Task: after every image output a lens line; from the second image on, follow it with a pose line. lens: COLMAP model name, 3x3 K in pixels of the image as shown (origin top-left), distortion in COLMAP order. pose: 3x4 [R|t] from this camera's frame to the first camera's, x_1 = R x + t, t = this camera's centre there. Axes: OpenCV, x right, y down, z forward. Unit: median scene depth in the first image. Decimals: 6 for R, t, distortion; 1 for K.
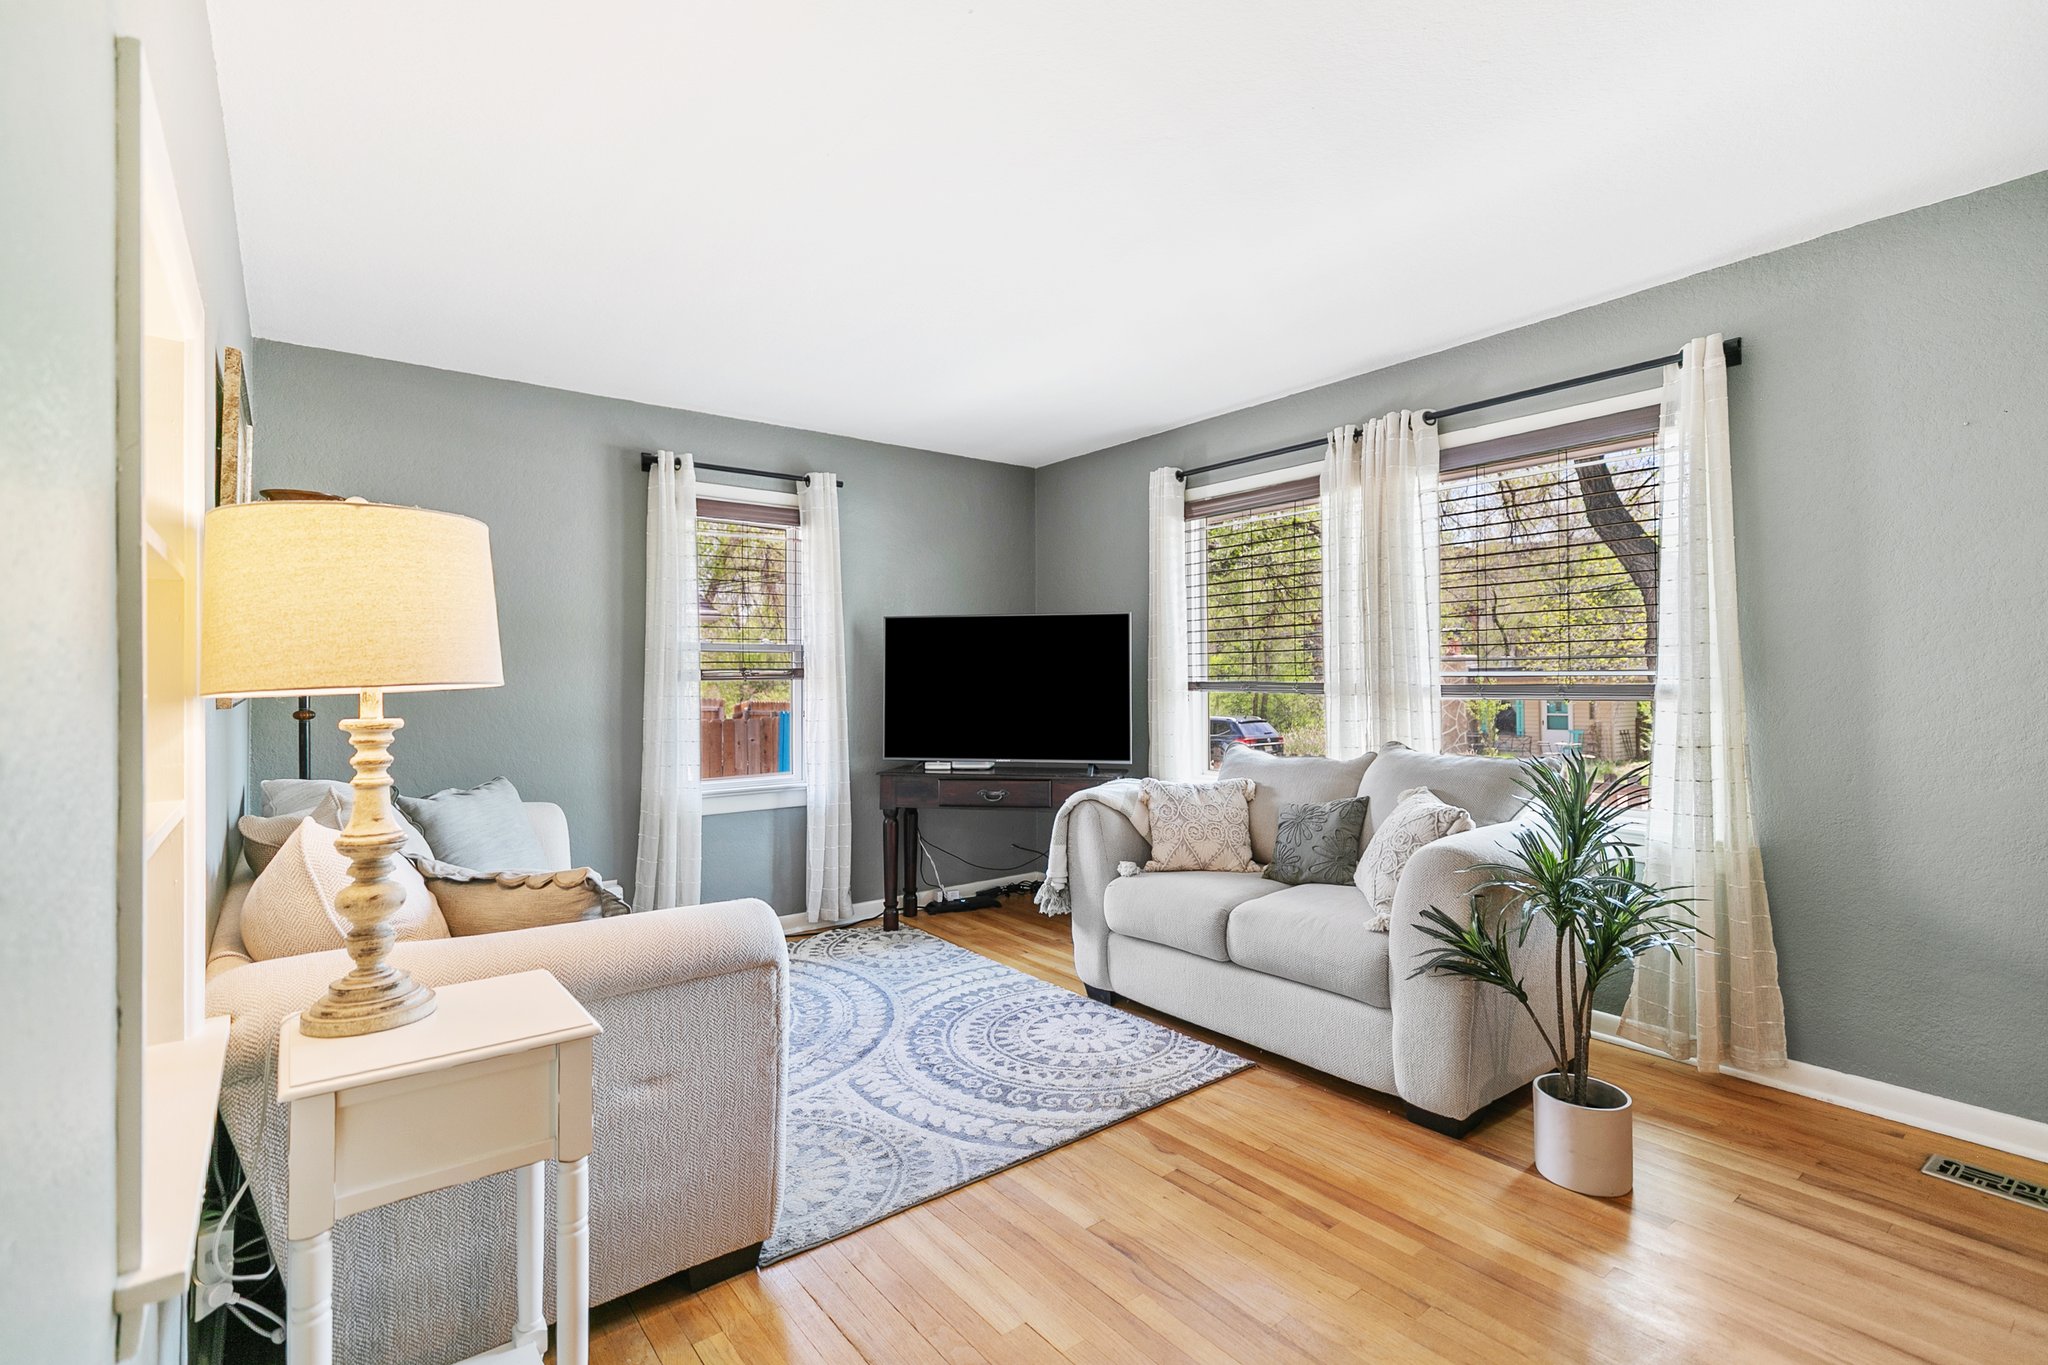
lens RADIAL K [[927.1, 0, 1022.9], [0, 927.1, 673.7], [0, 0, 1]] dist [0.000911, 0.000155]
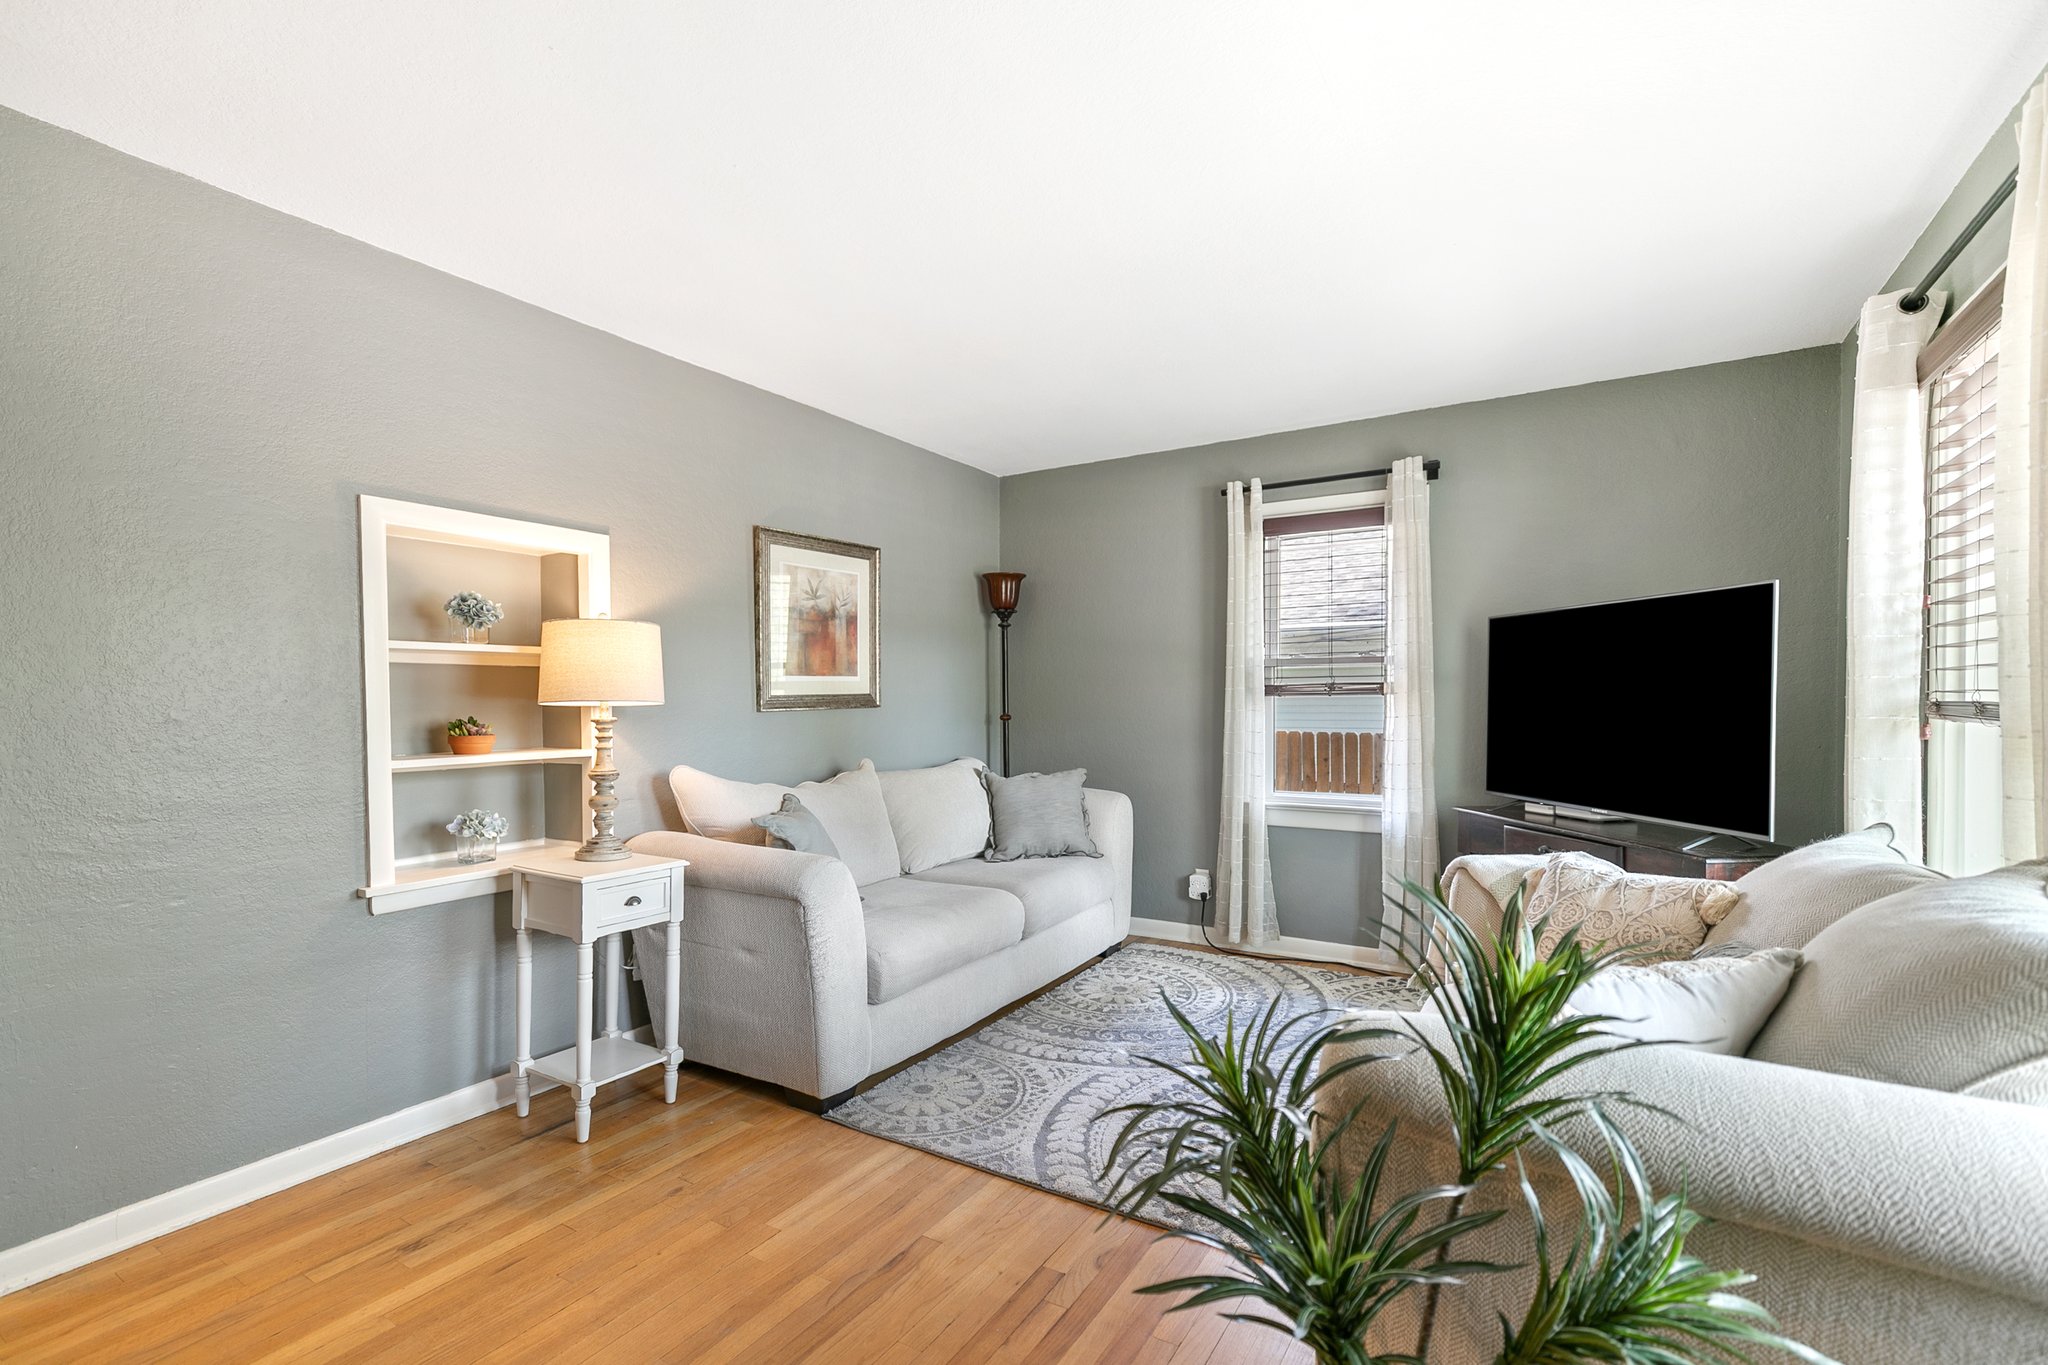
lens RADIAL K [[923.3, 0, 1014.0], [0, 923.3, 718.2], [0, 0, 1]] dist [0.001798, 0.000059]
pose [[0.346684, 0.027125, -0.937590, 0.574133], [0.008818, 0.999443, 0.032175, -0.003528], [0.937940, -0.019423, 0.346252, 0.411969]]
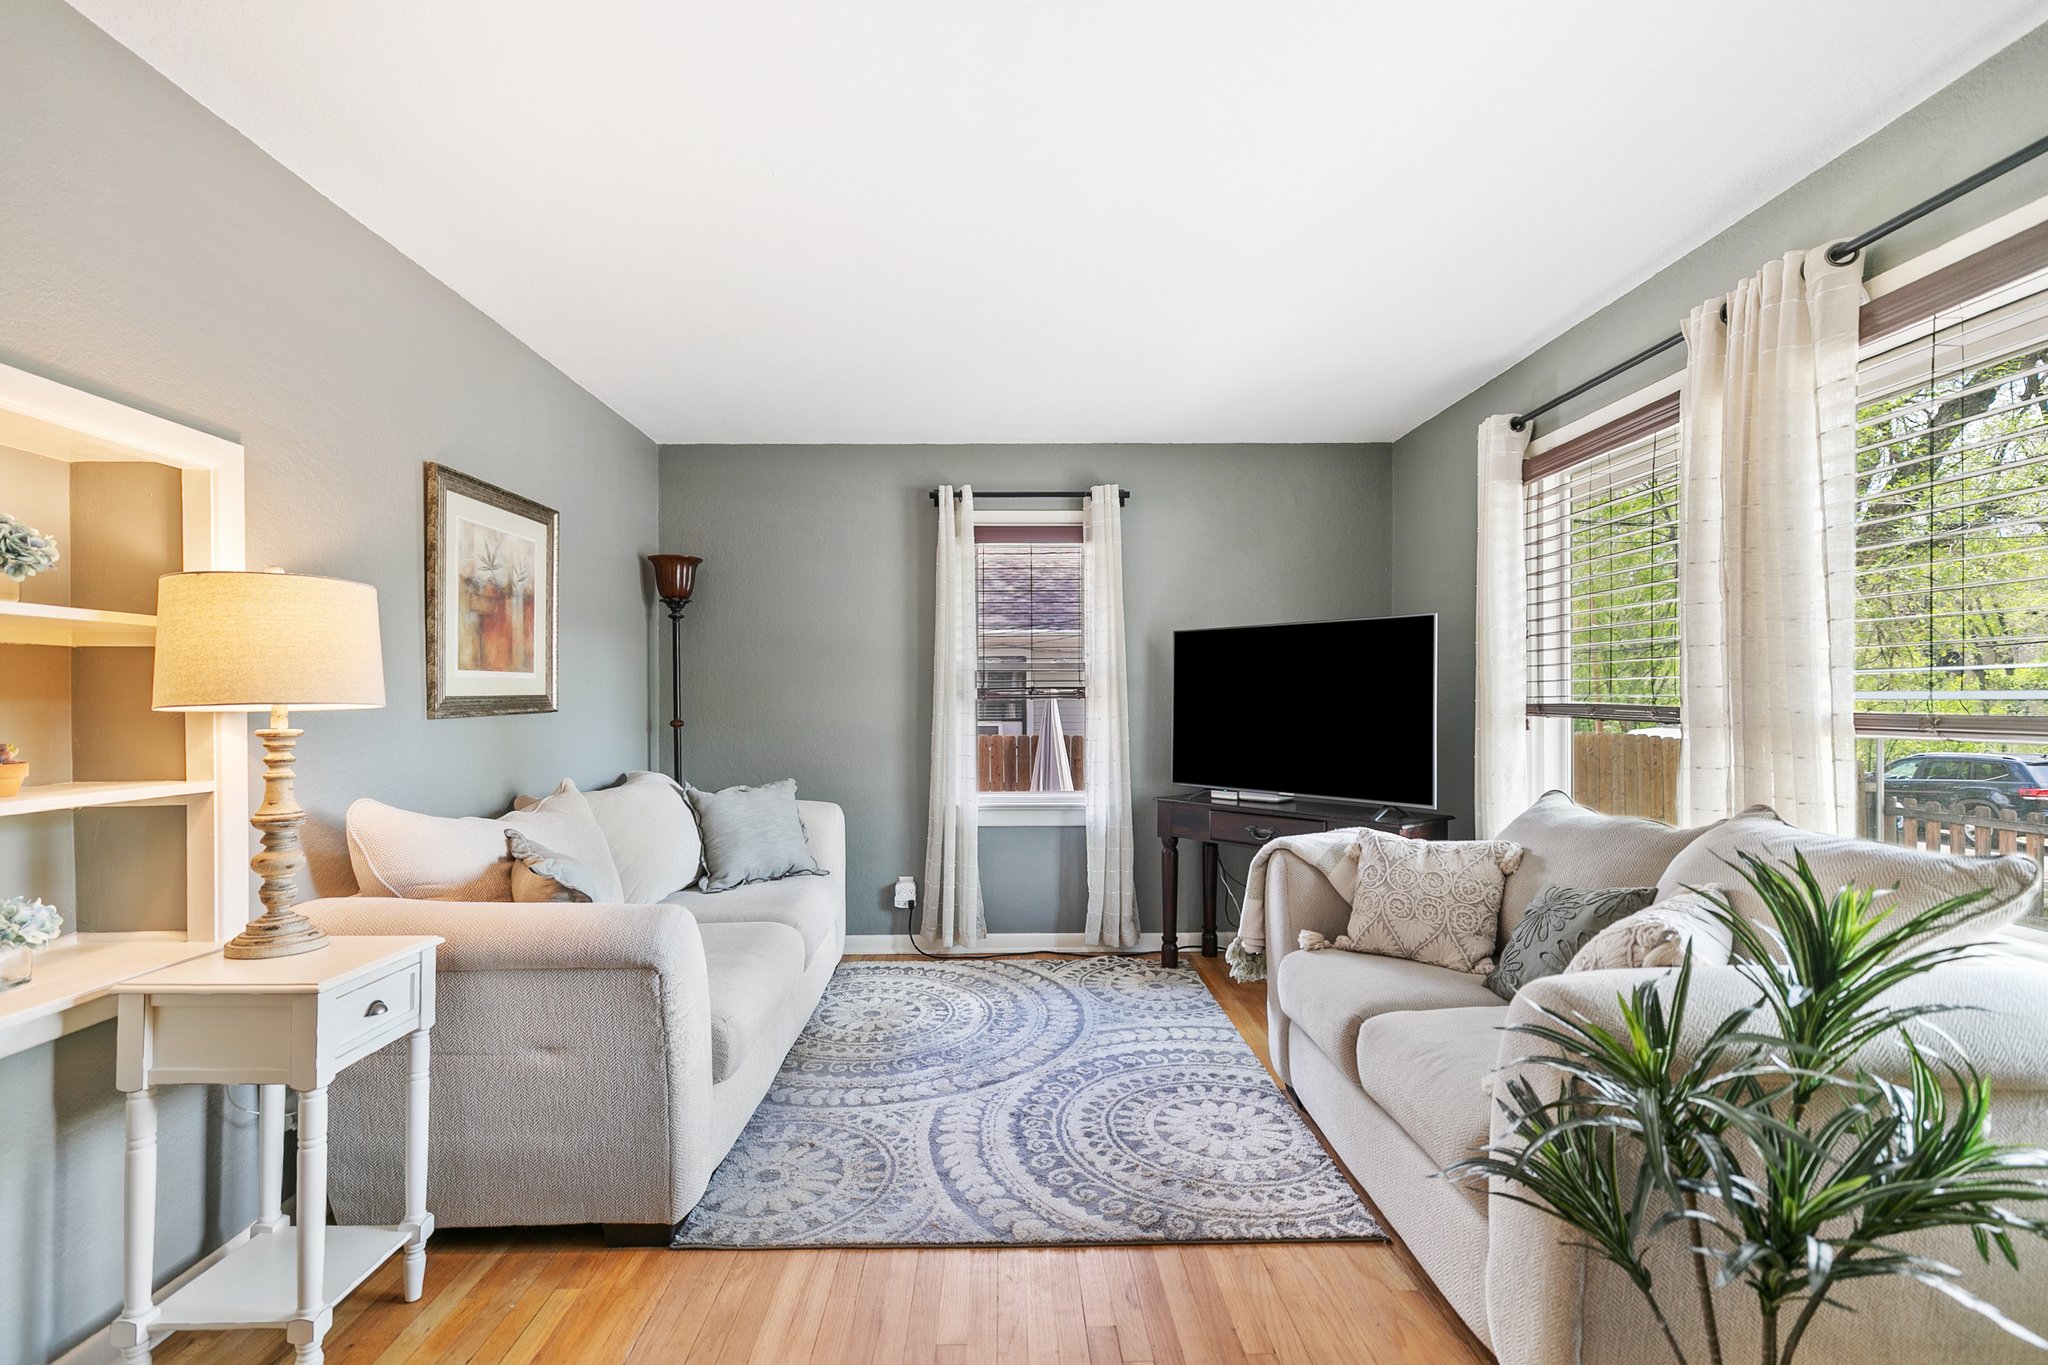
lens RADIAL K [[917.8, 0, 1012.5], [0, 917.8, 707.0], [0, 0, 1]] dist [0.001043, 0.000116]
pose [[0.798316, 0.010051, -0.602155, 0.343726], [0.001093, 0.999835, 0.018138, -0.002760], [0.602238, -0.015138, 0.798173, 0.205431]]
